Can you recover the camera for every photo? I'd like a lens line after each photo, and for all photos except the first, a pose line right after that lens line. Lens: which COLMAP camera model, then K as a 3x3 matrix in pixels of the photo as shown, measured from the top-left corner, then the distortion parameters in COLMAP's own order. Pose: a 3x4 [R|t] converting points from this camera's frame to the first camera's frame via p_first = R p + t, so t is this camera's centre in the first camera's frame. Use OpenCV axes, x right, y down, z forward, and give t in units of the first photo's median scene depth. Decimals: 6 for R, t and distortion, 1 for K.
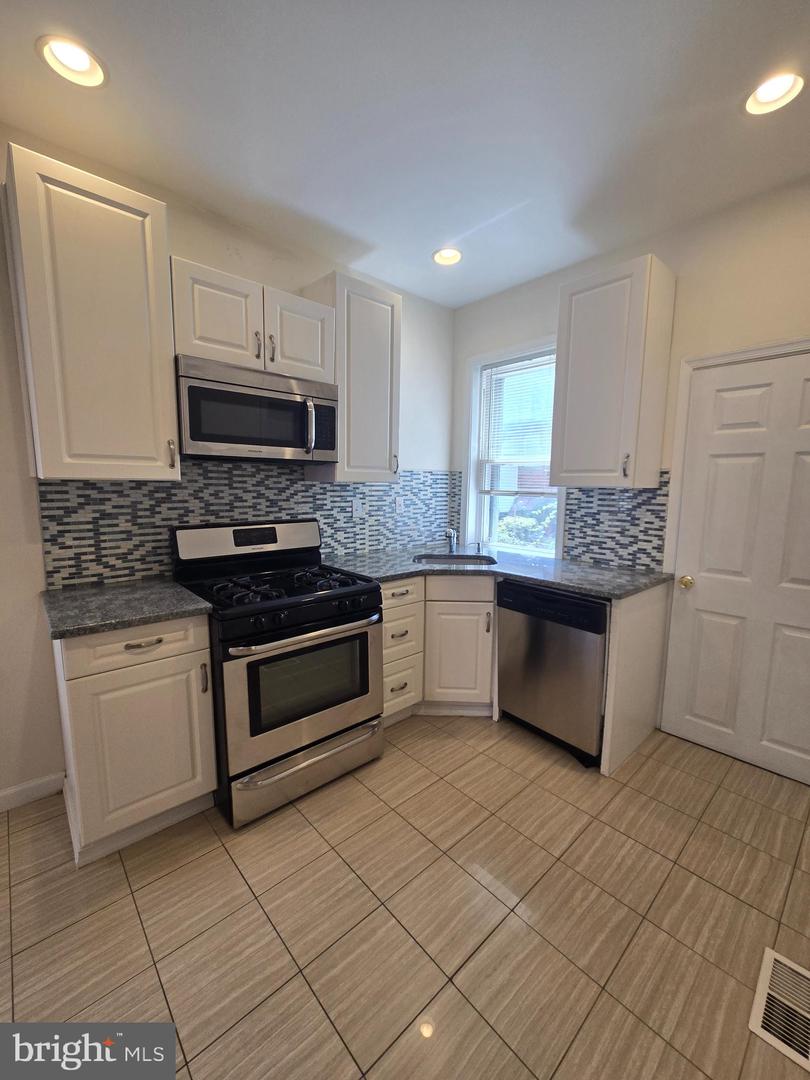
lens RADIAL K [[441.1, 0, 413.2], [0, 441.1, 541.2], [0, 0, 1]] dist [0.004404, 0.000179]
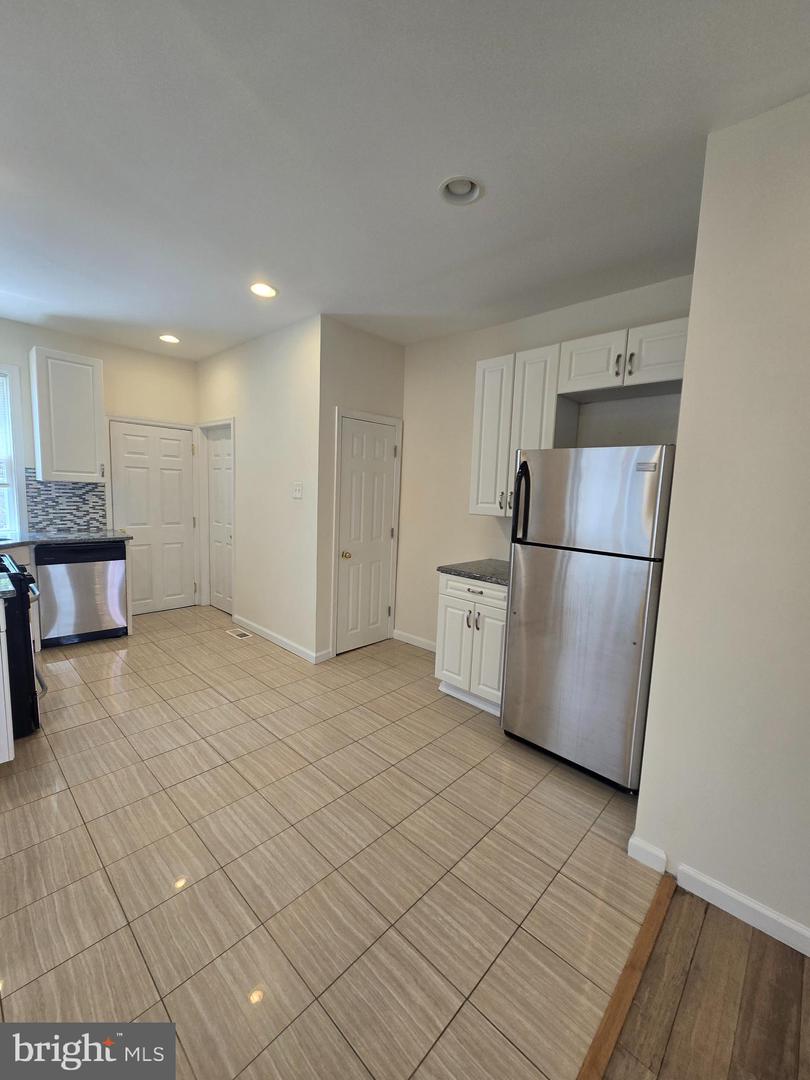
lens RADIAL K [[441.1, 0, 413.6], [0, 441.1, 542.7], [0, 0, 1]] dist [0.004404, 0.000179]
pose [[-0.080165, -0.132539, 0.987931, -1.269429], [0.086196, 0.986486, 0.139339, -0.018421], [-0.993048, 0.096326, -0.067658, -0.102945]]
